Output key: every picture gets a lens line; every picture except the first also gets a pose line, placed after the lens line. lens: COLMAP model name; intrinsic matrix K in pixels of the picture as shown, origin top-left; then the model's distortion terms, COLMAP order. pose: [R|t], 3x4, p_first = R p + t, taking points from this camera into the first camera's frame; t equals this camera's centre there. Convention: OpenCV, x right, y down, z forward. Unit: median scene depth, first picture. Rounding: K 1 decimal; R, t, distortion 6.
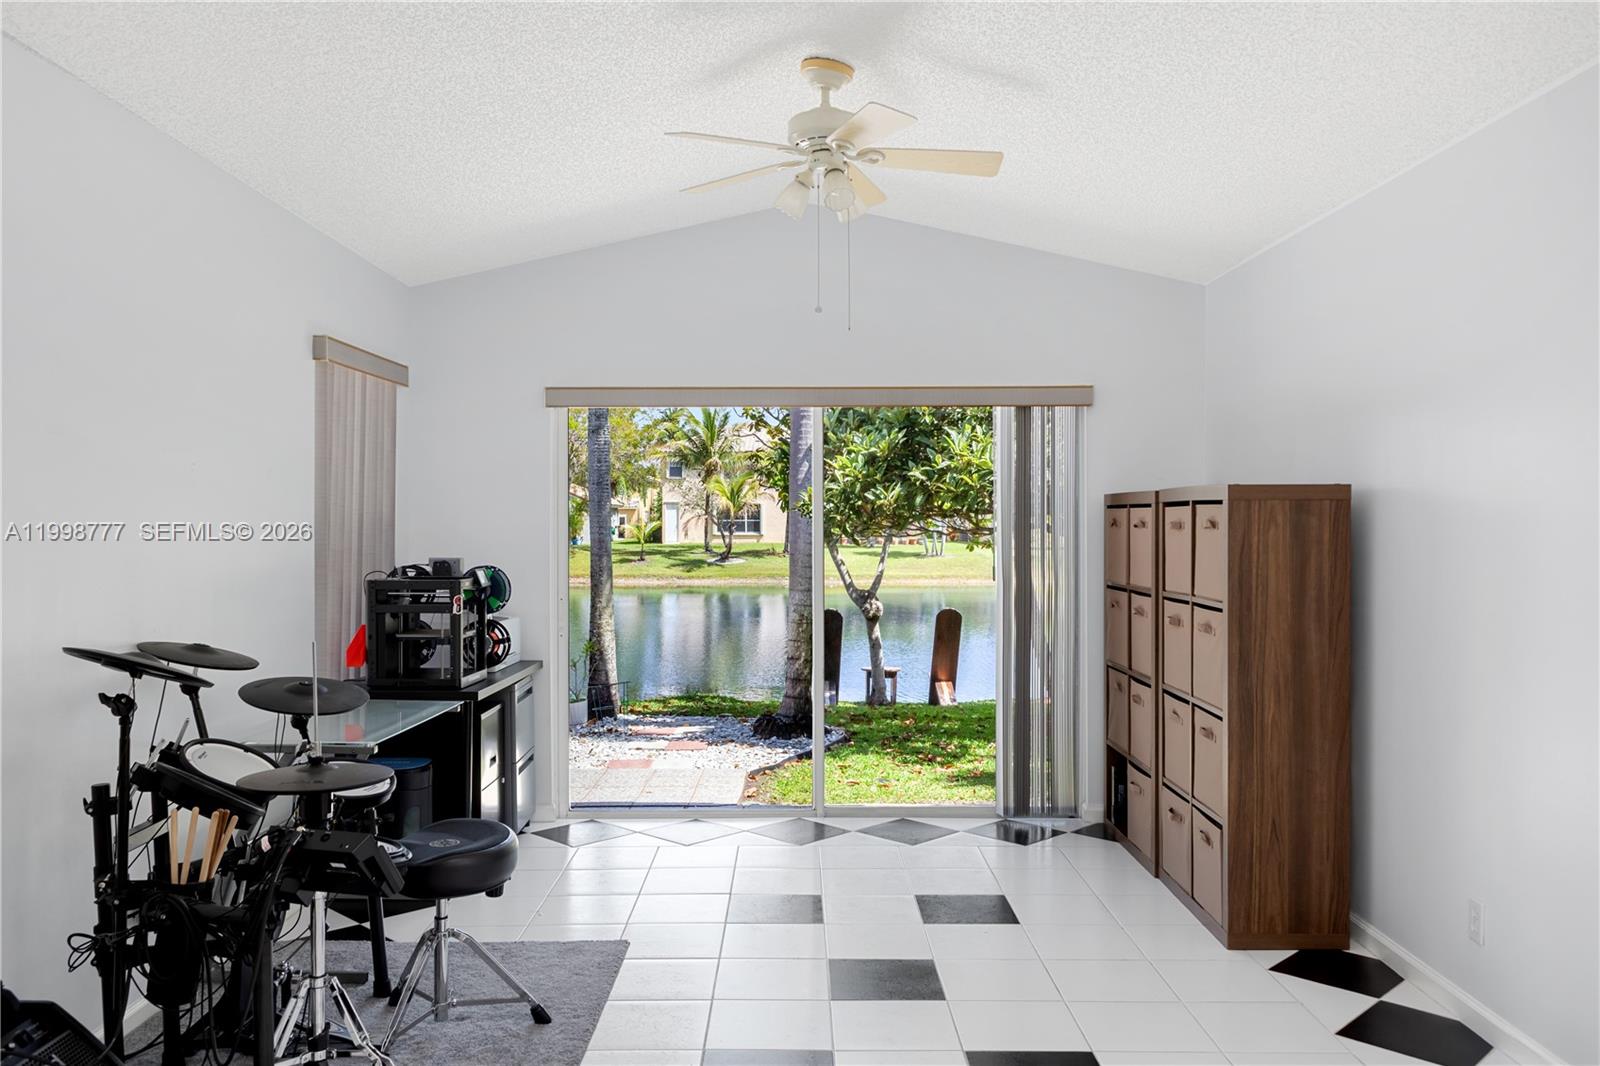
lens RADIAL K [[1233.3, 0, 808.2], [0, 1233.3, 546.6], [0, 0, 1]] dist [0.013330, -0.002874]
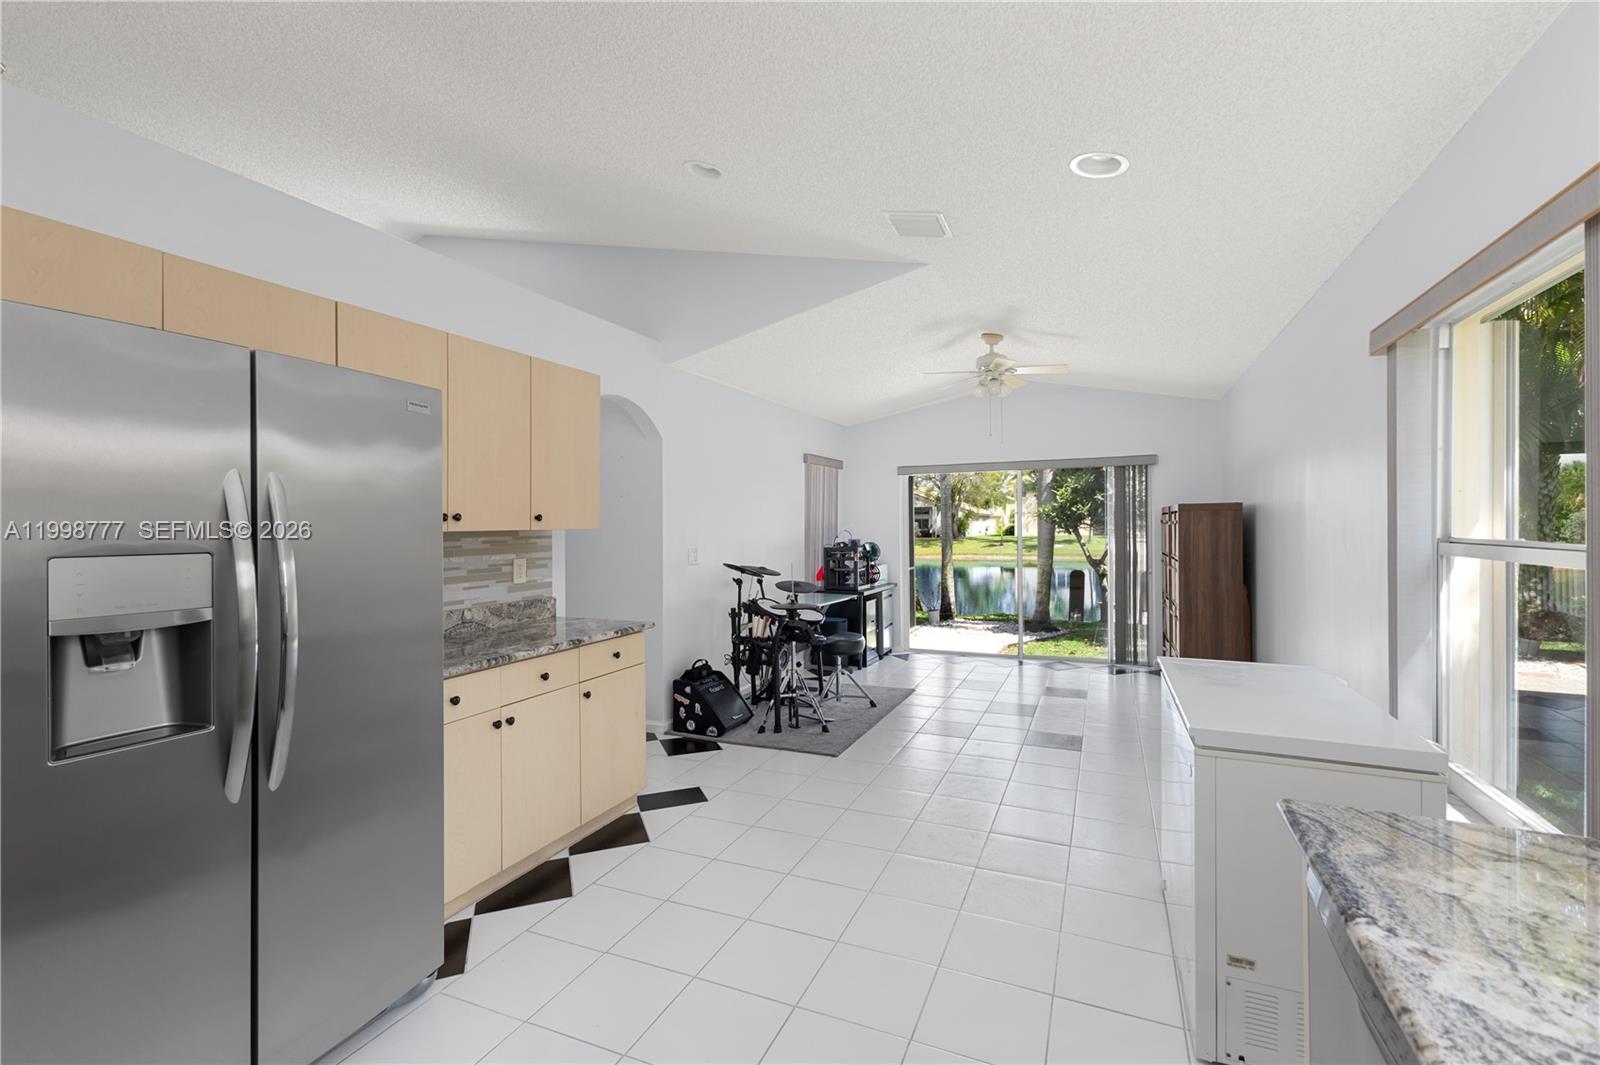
lens RADIAL K [[698.4, 0, 801.7], [0, 698.4, 534.9], [0, 0, 1]] dist [0.002080, -0.001357]
pose [[0.911683, -0.004267, -0.410872, 0.196207], [0.002410, 0.999984, -0.005038, 0.008130], [0.410887, 0.003602, 0.911679, -0.338361]]
